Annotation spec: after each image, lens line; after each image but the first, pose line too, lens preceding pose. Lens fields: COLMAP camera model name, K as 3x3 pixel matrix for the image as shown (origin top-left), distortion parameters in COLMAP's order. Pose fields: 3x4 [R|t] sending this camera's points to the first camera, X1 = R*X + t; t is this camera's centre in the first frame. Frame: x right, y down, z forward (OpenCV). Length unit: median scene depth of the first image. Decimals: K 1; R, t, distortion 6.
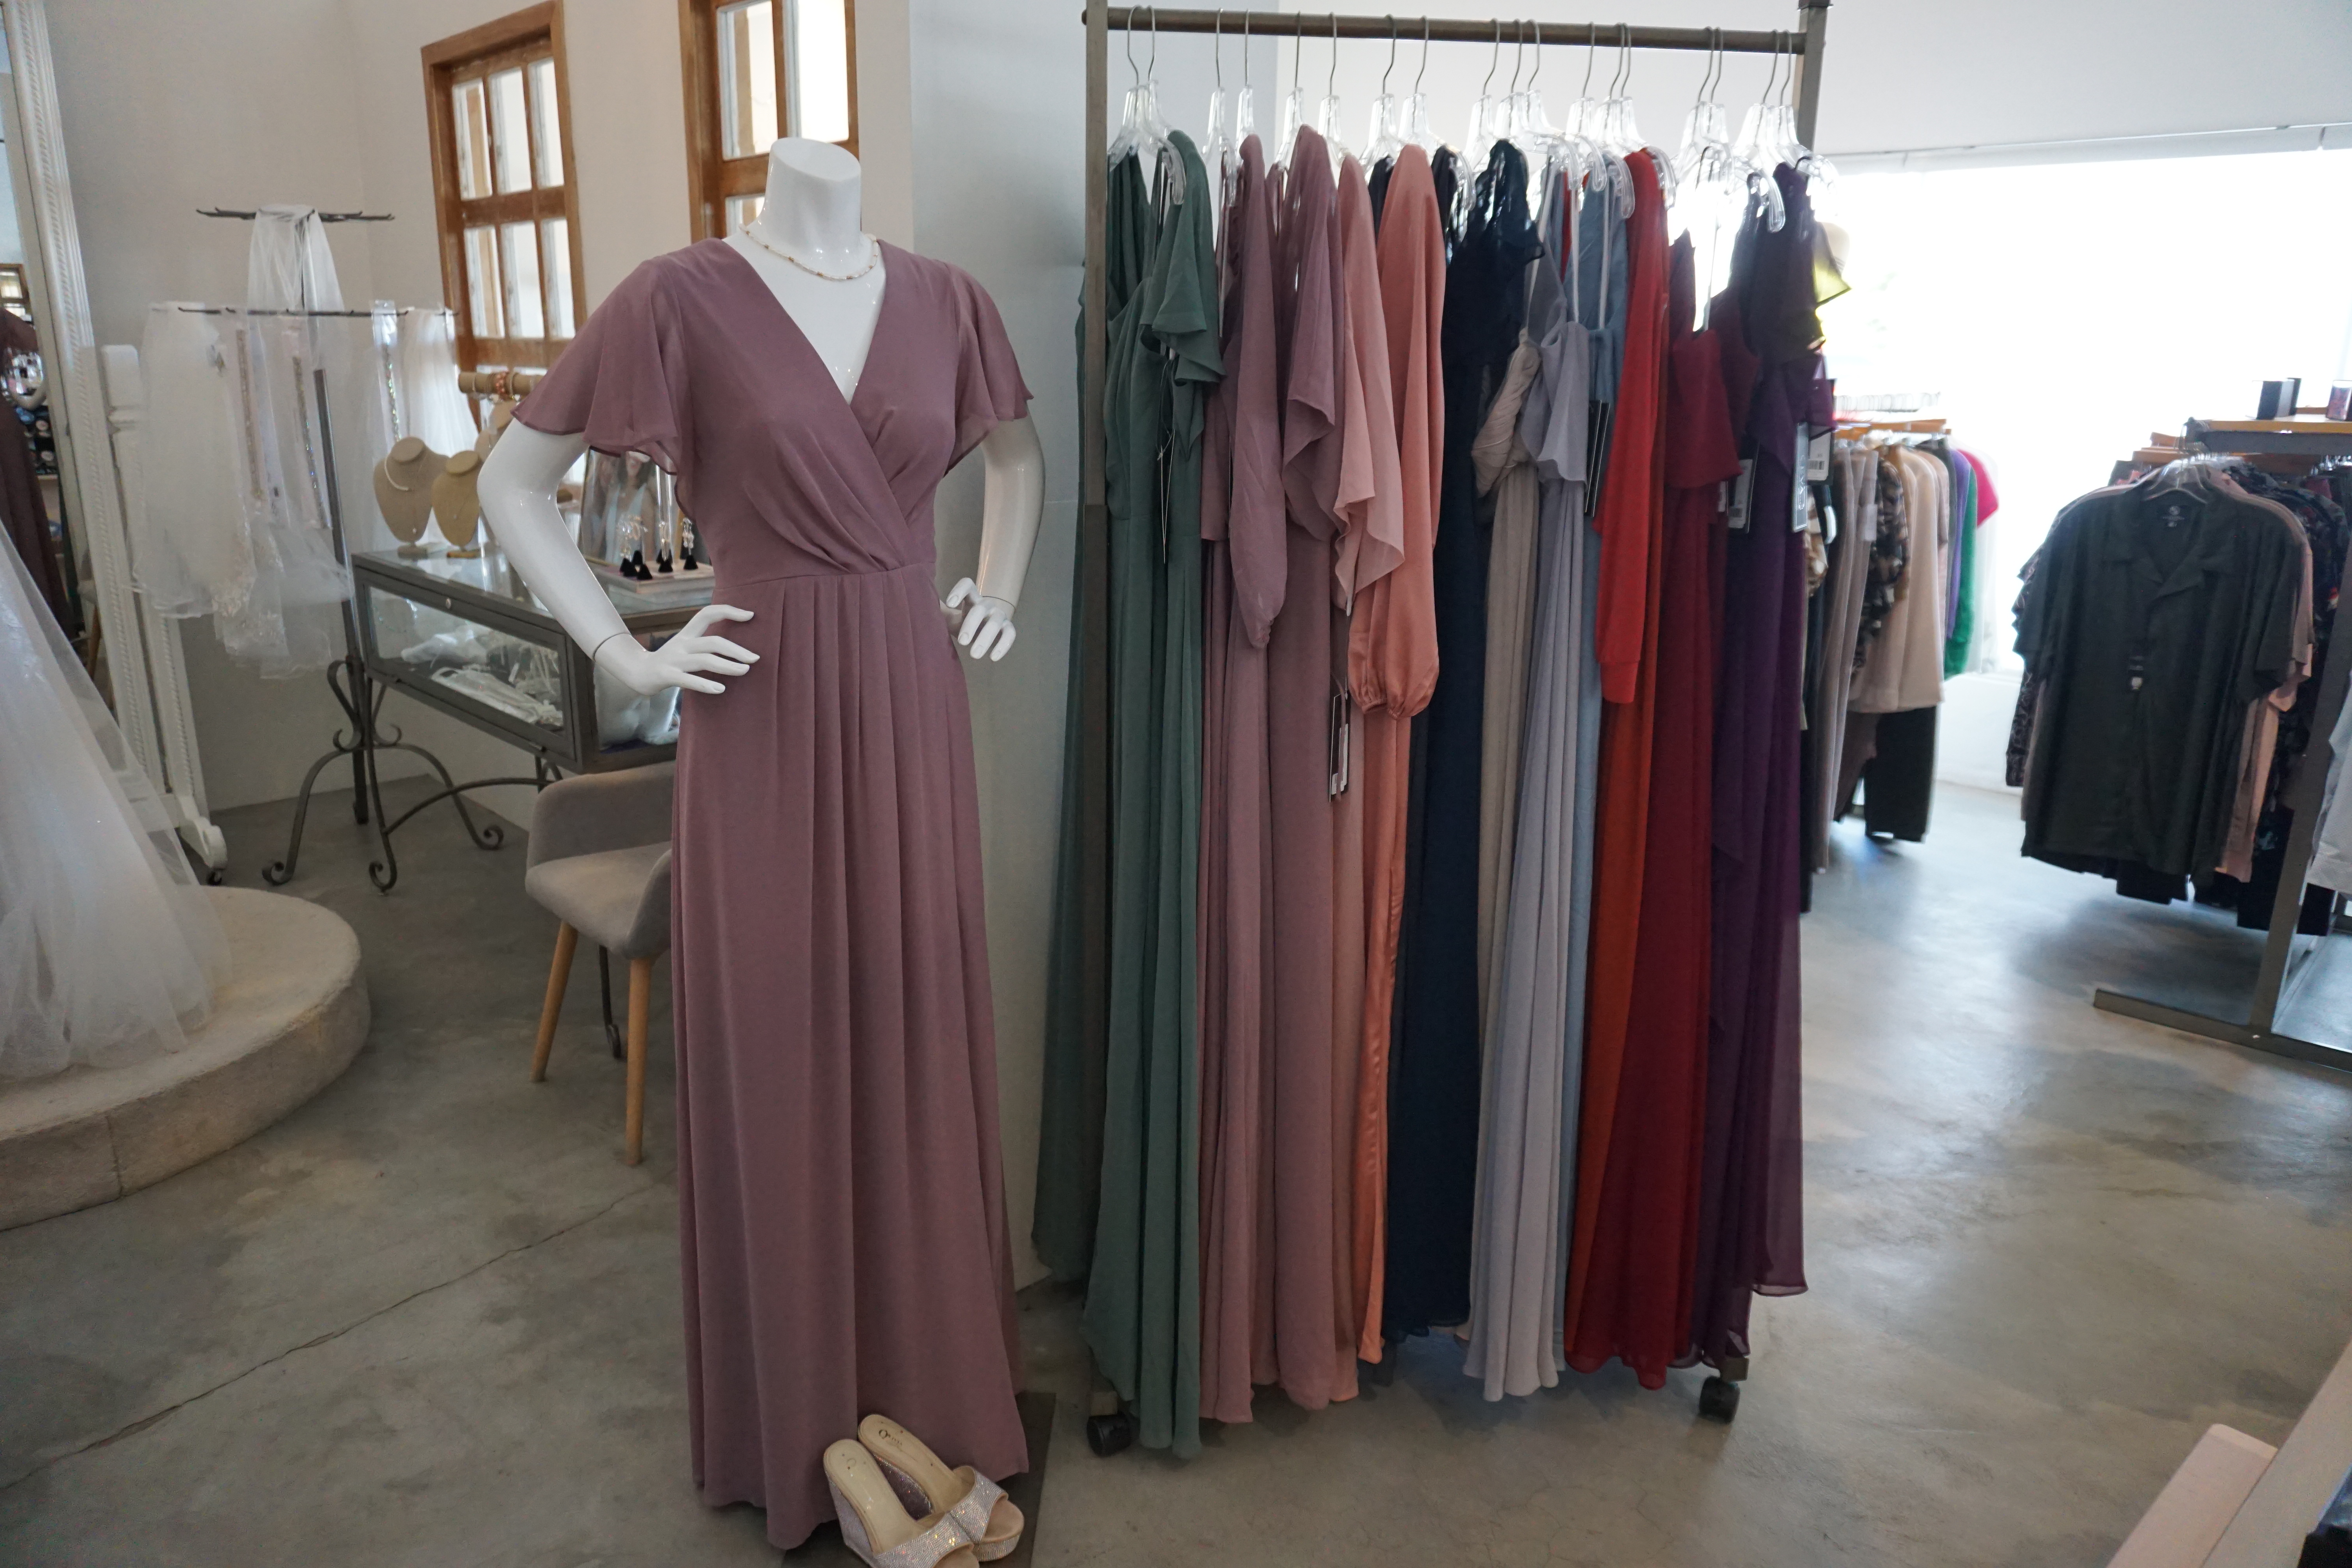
lens RADIAL K [[1556.7, 0, 1186.2], [0, 1556.7, 805.9], [0, 0, 1]] dist [-0.075814, 0.053345]
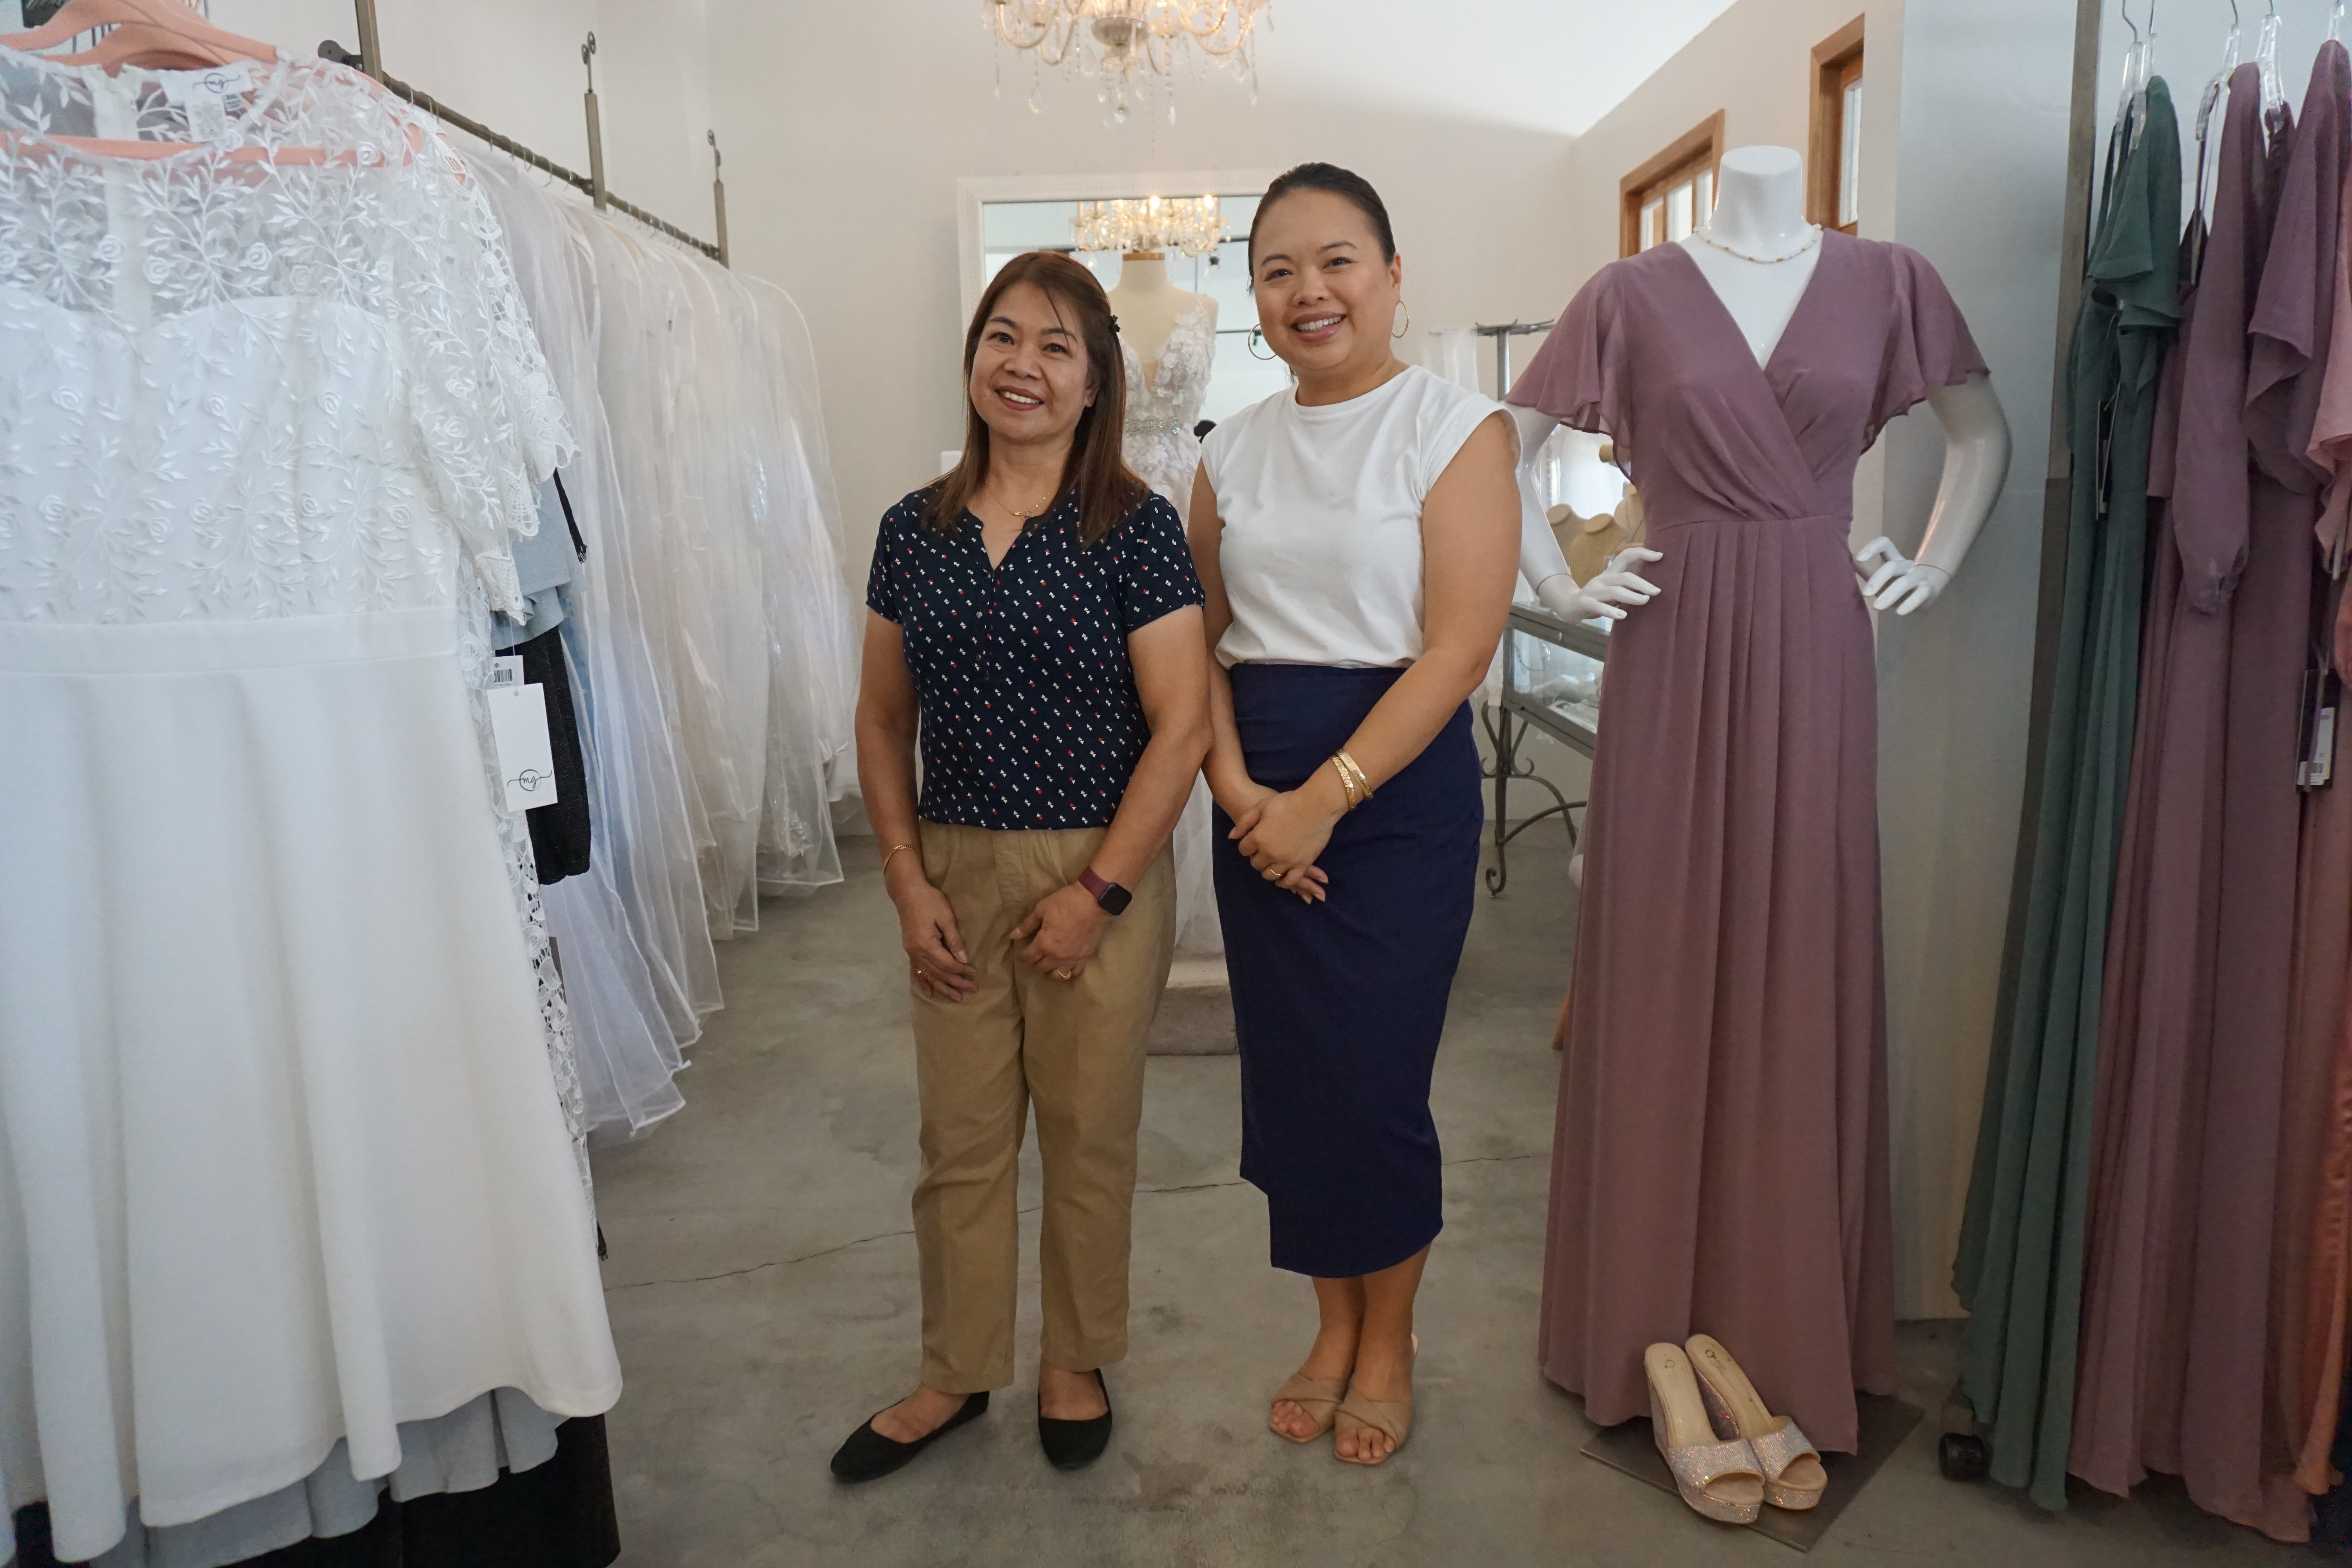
lens RADIAL K [[1556.7, 0, 1186.2], [0, 1556.7, 805.9], [0, 0, 1]] dist [-0.075814, 0.053345]
pose [[0.725121, 0.093880, -0.682192, 0.222142], [-0.152164, 0.988019, -0.025774, 0.120985], [0.671599, 0.122495, 0.730719, -0.048508]]
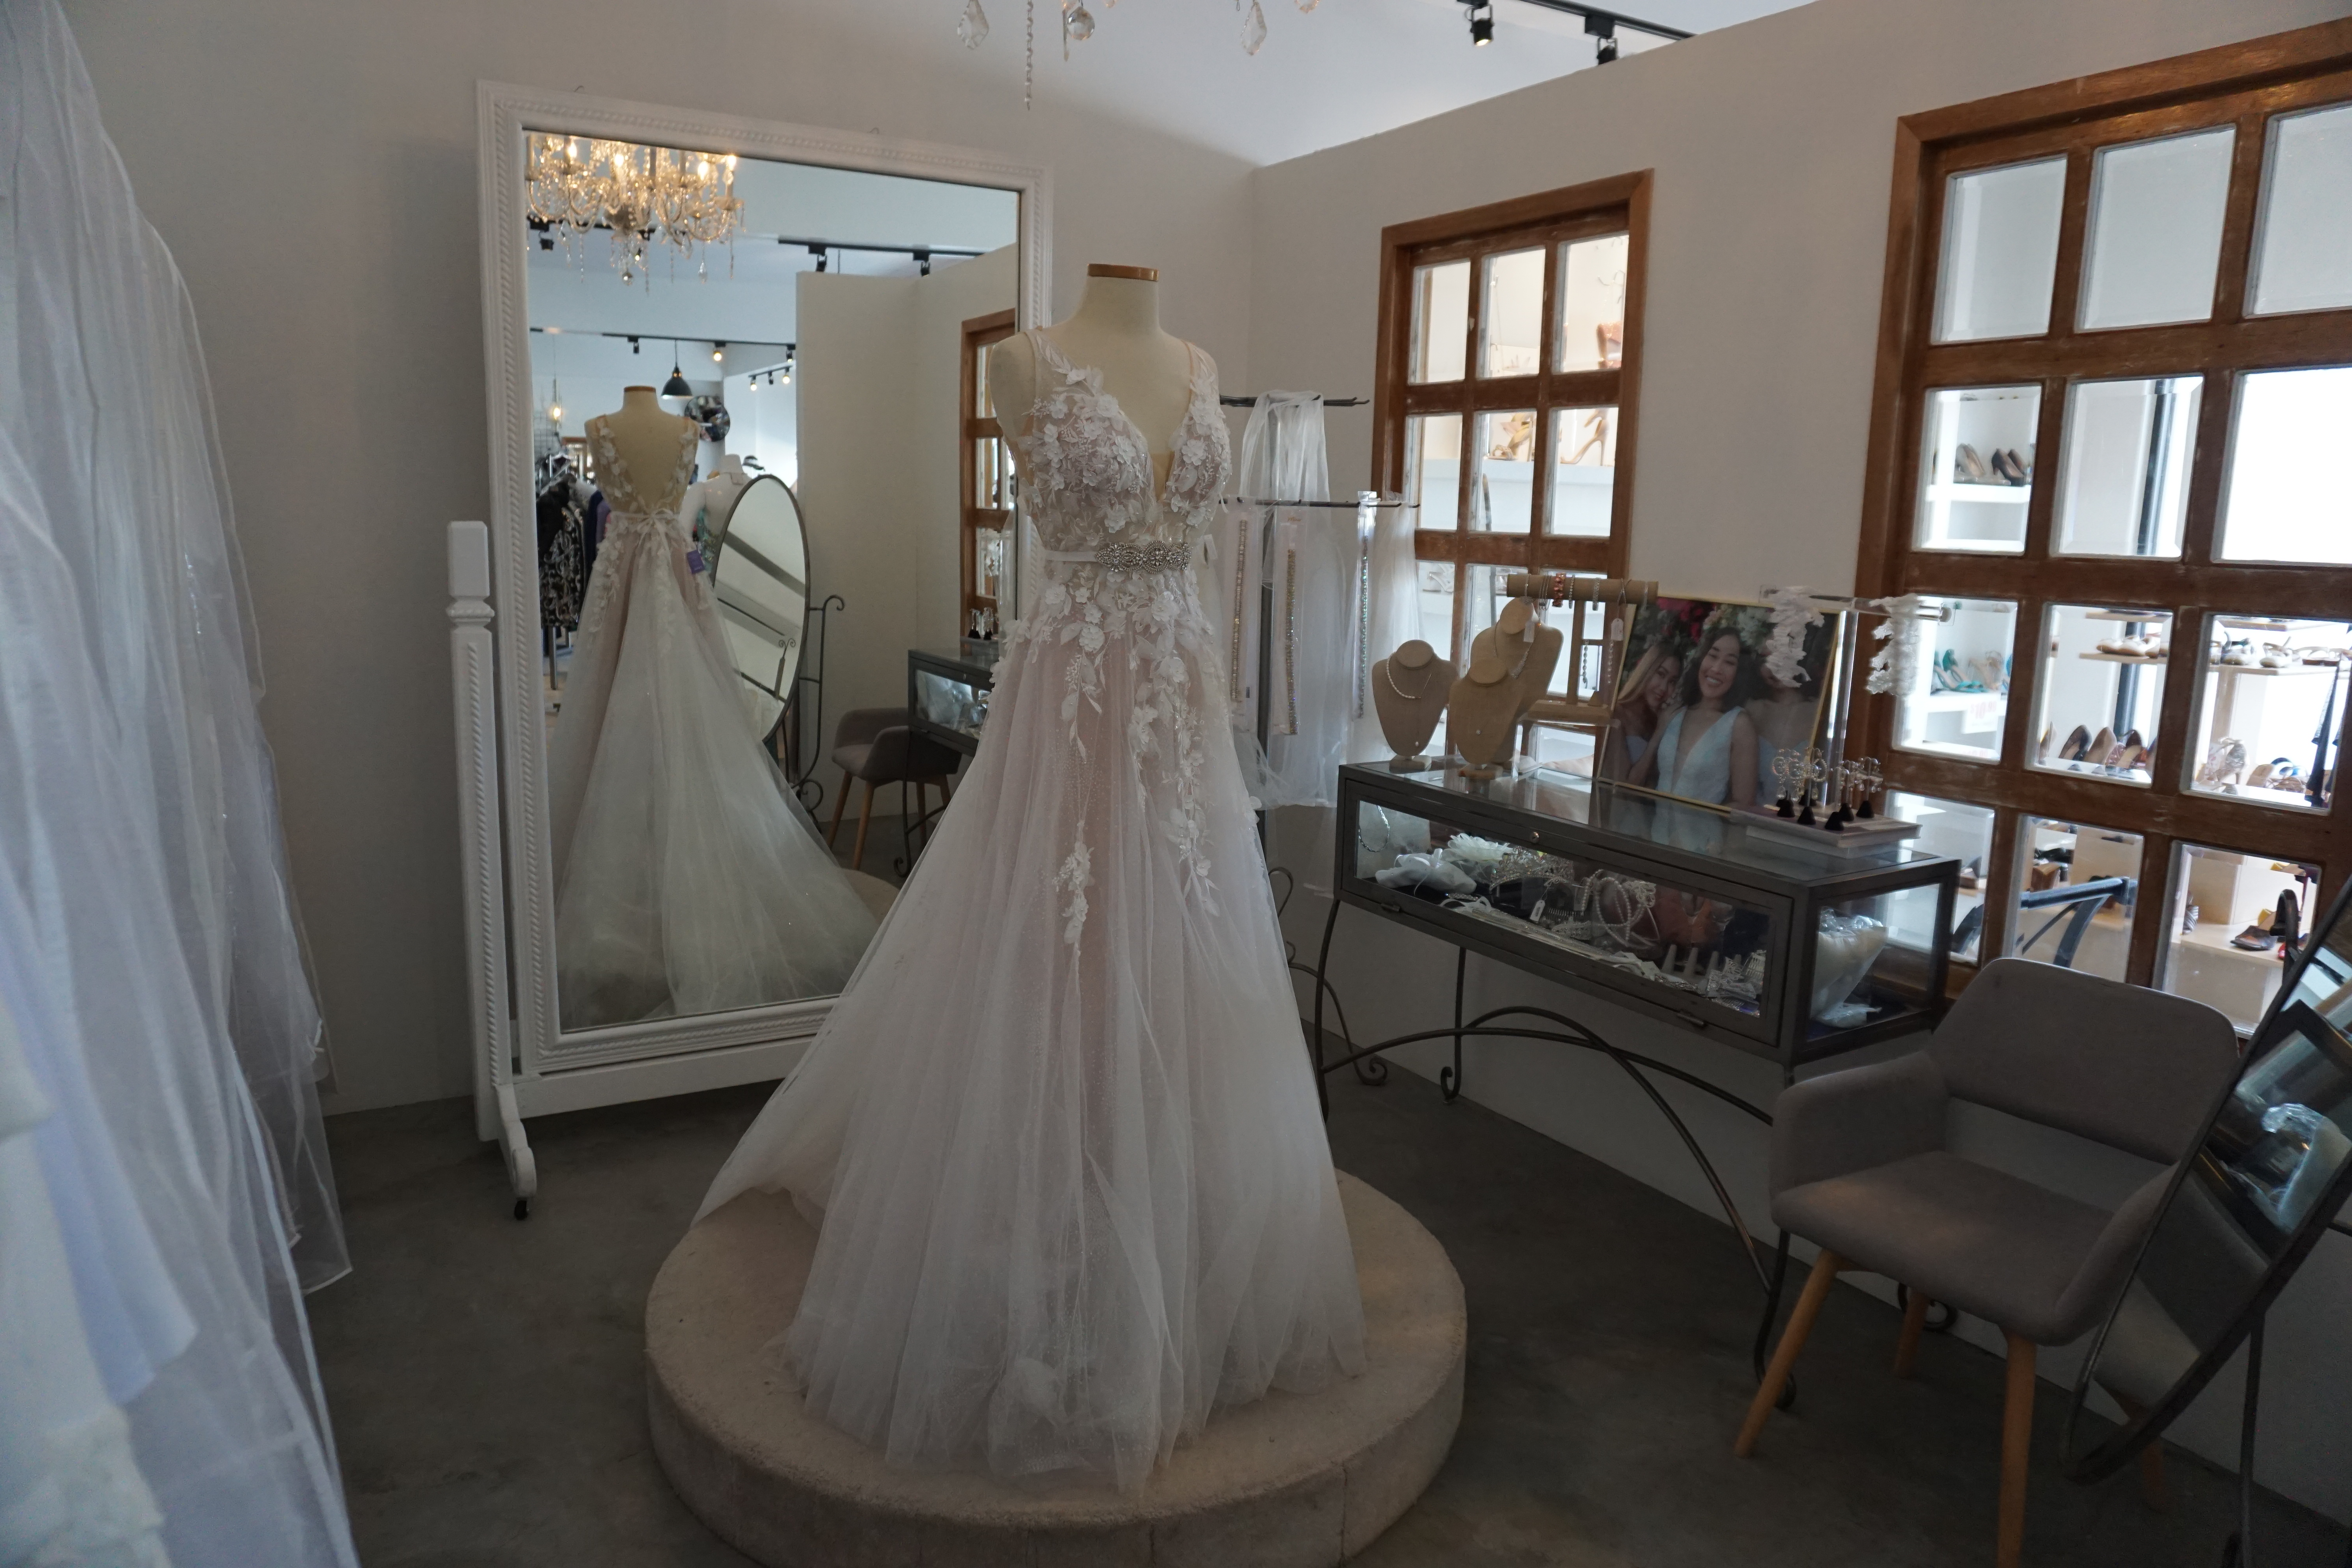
lens RADIAL K [[1556.7, 0, 1186.2], [0, 1556.7, 805.9], [0, 0, 1]] dist [-0.075814, 0.053345]
pose [[0.970620, 0.047925, -0.235795, -0.842523], [-0.071727, 0.993040, -0.093419, -0.097359], [0.229677, 0.107587, 0.967302, 0.183031]]
